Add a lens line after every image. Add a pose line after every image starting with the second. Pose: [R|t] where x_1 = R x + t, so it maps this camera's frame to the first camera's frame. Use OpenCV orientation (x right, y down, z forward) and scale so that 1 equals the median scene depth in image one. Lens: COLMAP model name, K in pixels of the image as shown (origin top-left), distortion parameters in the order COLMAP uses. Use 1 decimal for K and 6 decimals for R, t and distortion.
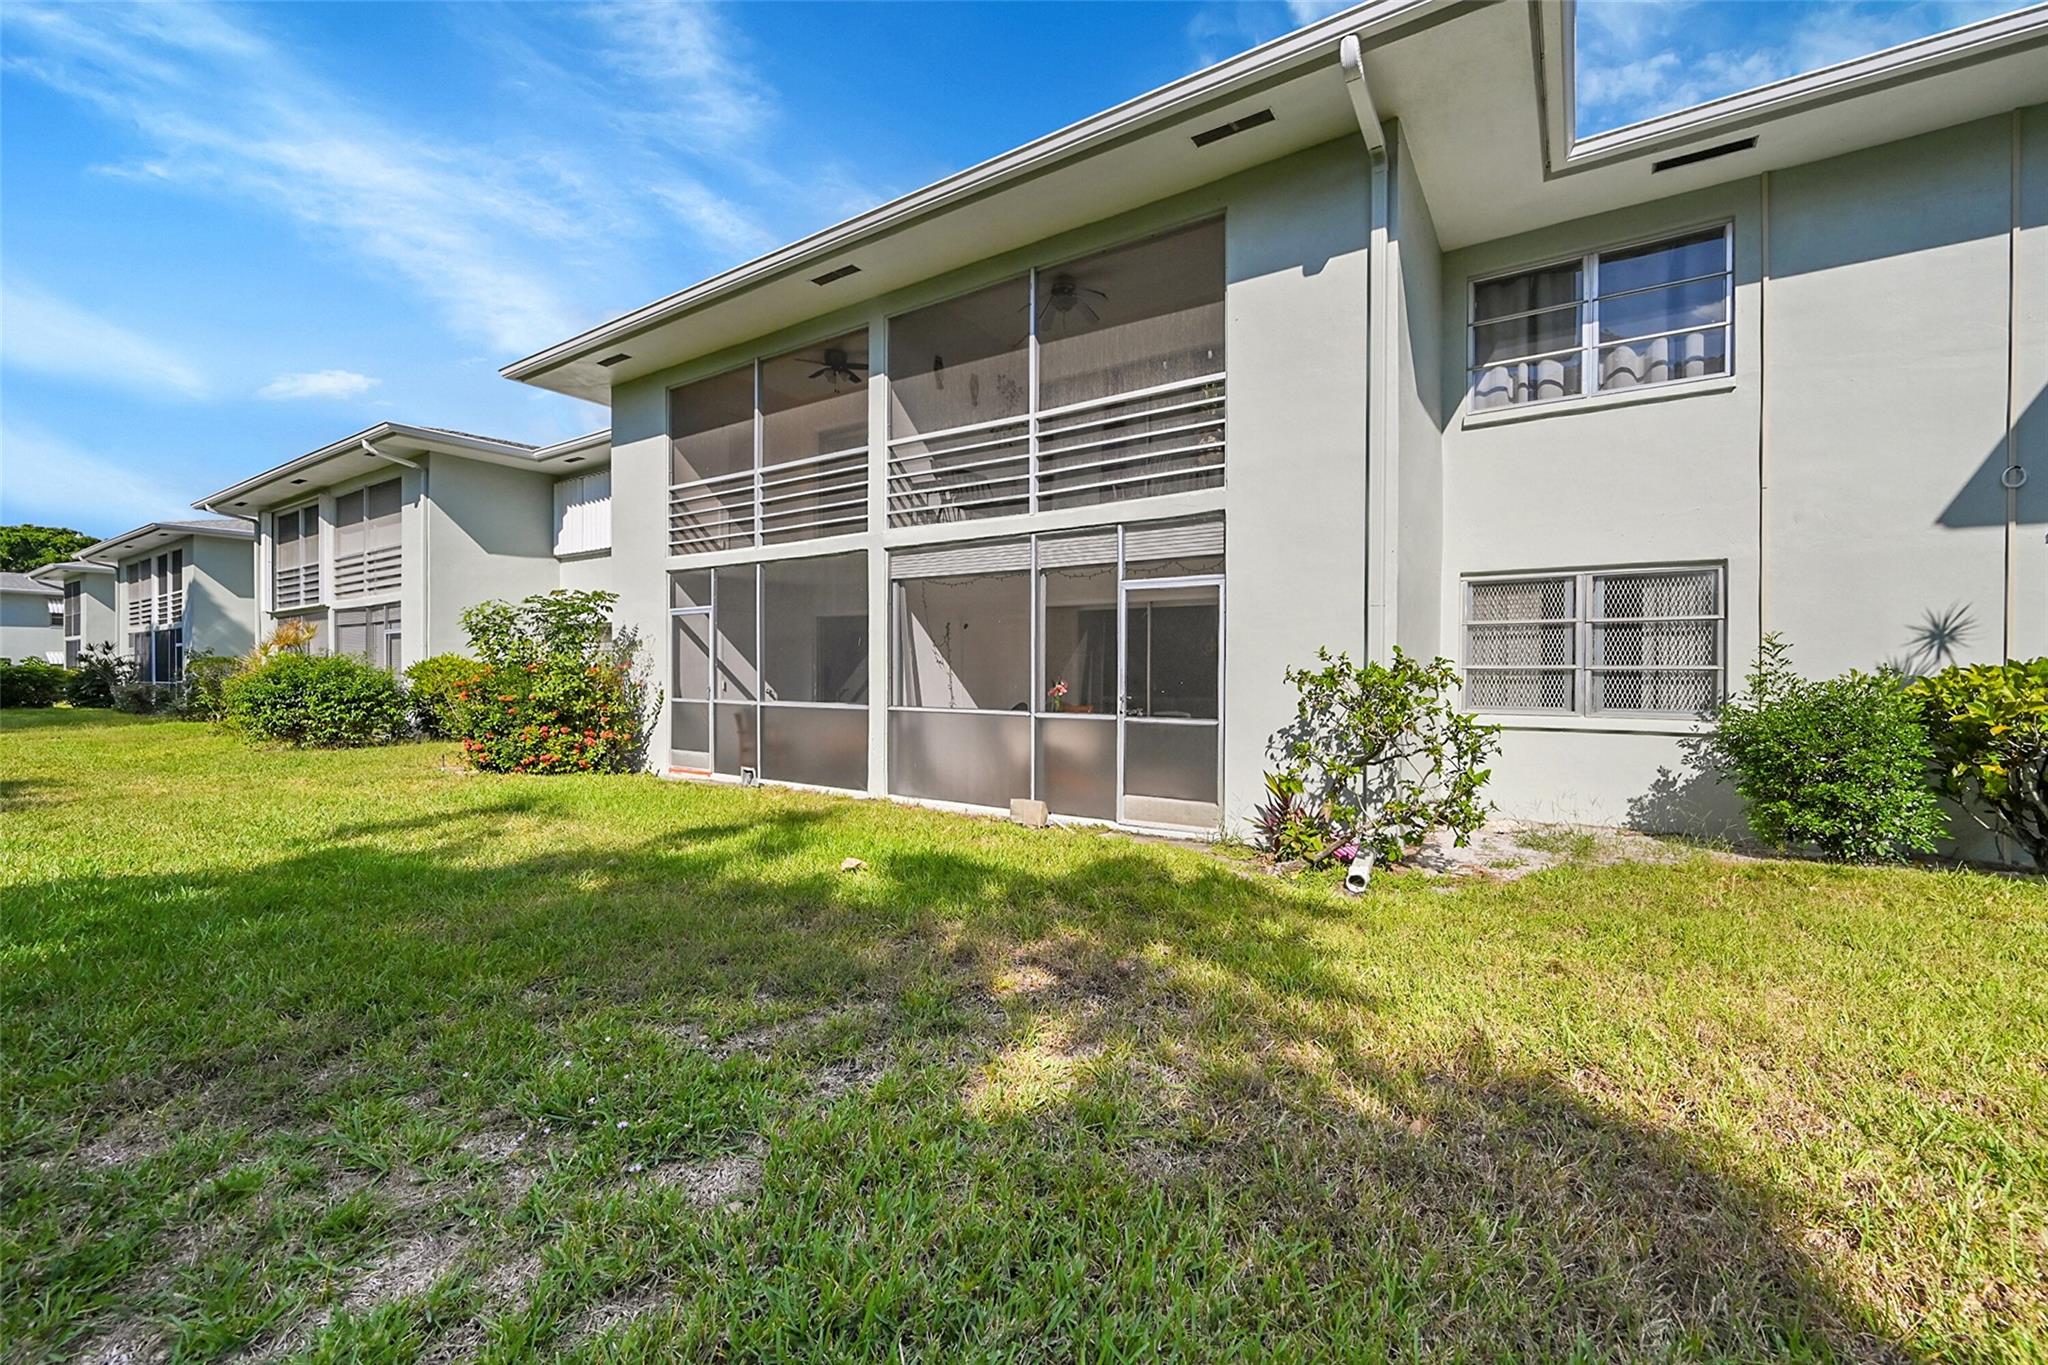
lens RADIAL K [[810.0, 0, 1031.2], [0, 810.0, 716.6], [0, 0, 1]] dist [0.001064, 0.000129]
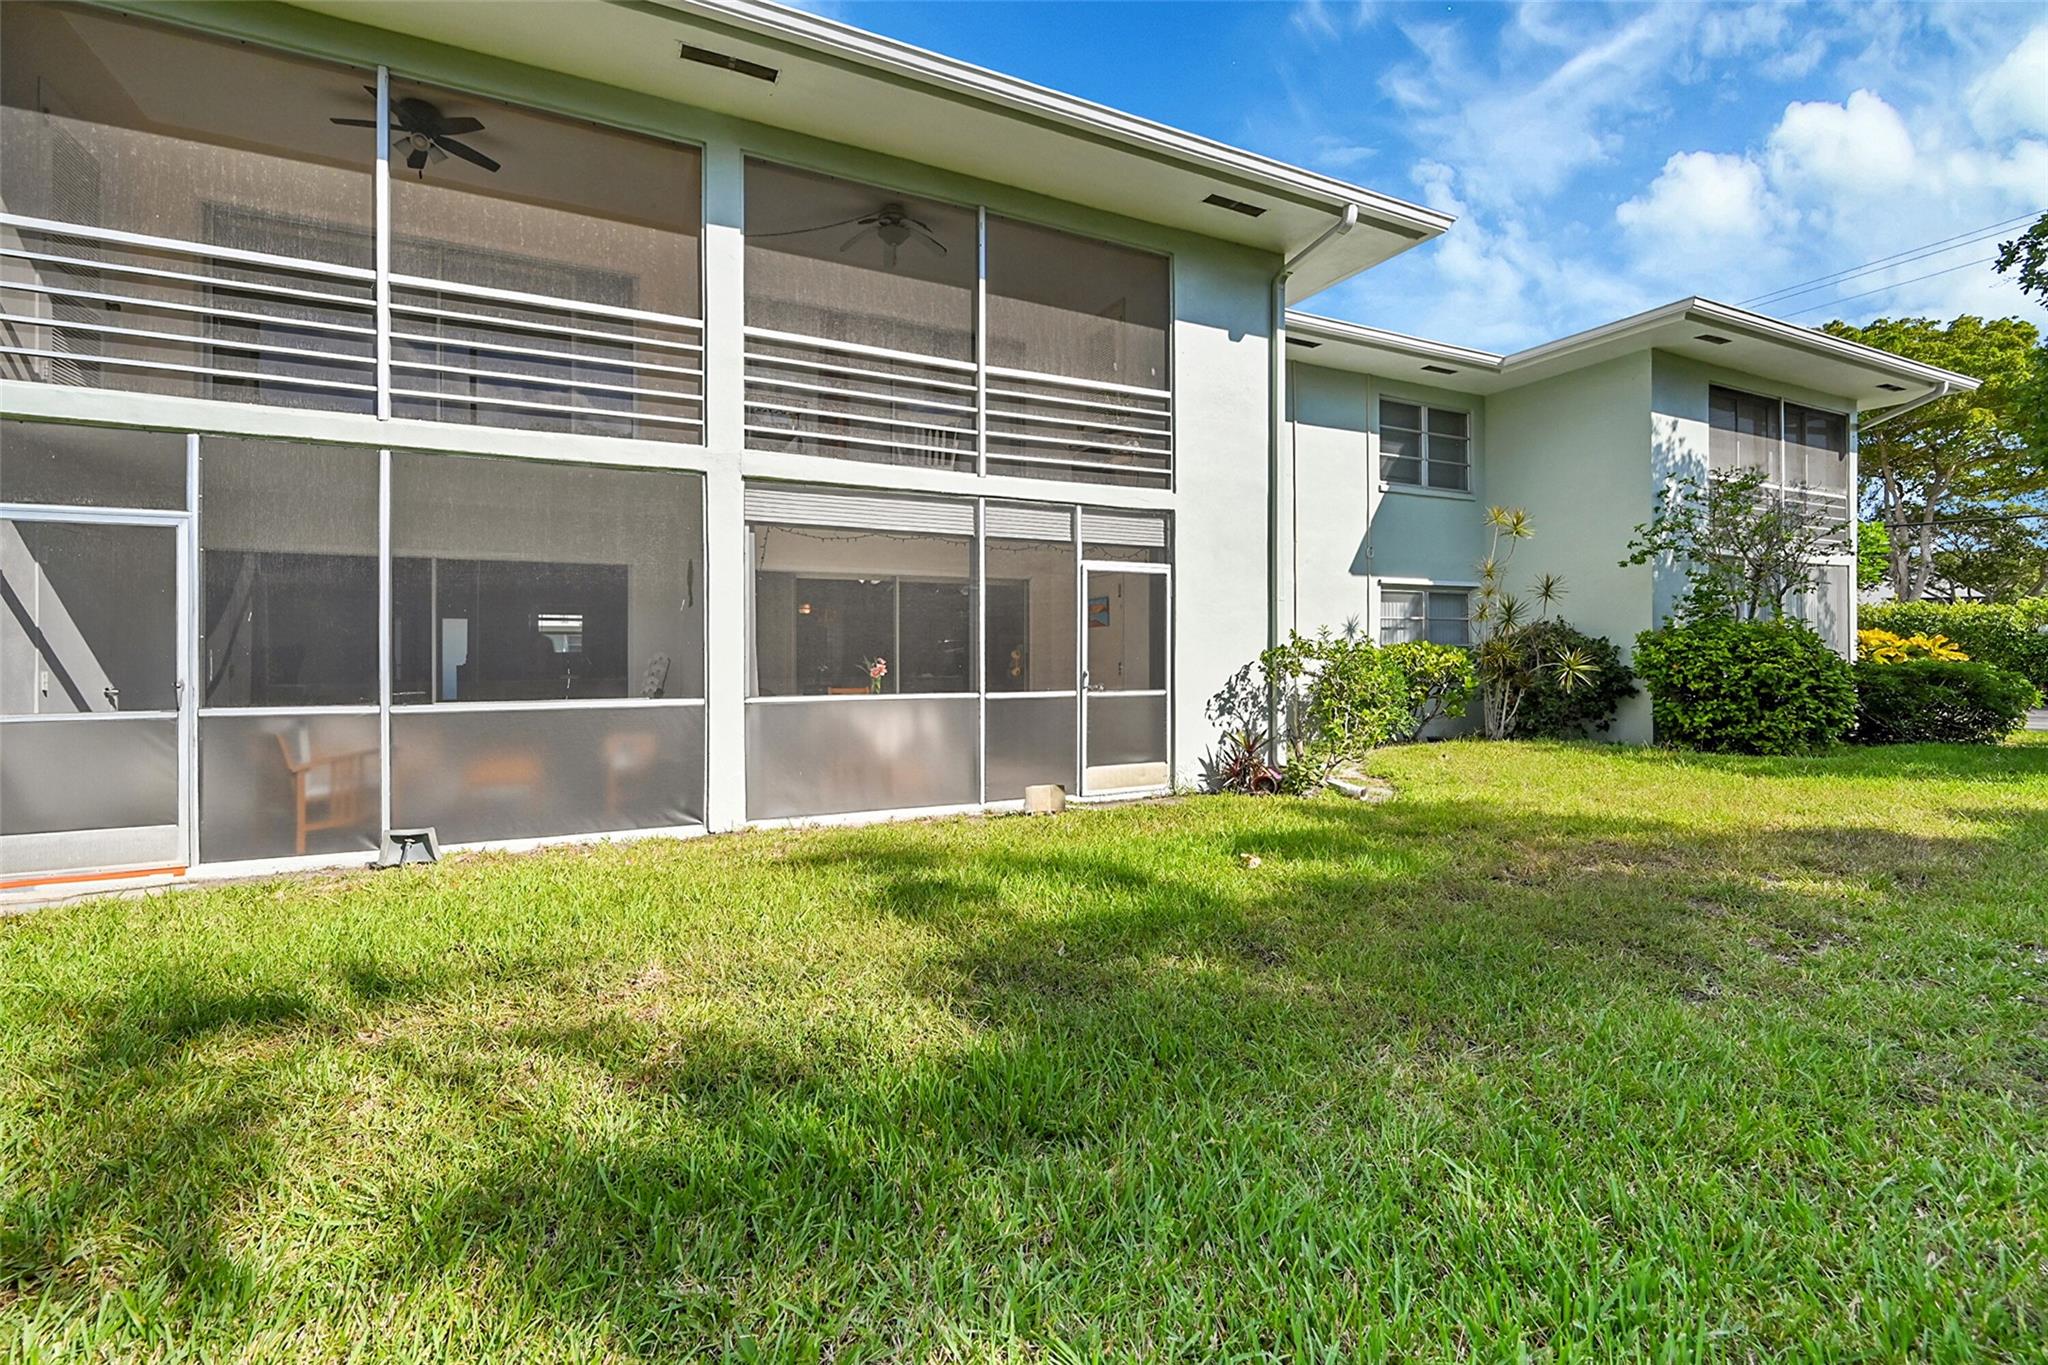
lens RADIAL K [[804.2, 0, 1020.5], [0, 804.2, 686.0], [0, 0, 1]] dist [0.001429, 0.000570]
pose [[0.543386, -0.041714, 0.838446, -0.794914], [0.048776, 0.998646, 0.018072, -0.030398], [-0.838065, 0.031076, 0.544685, 0.512119]]
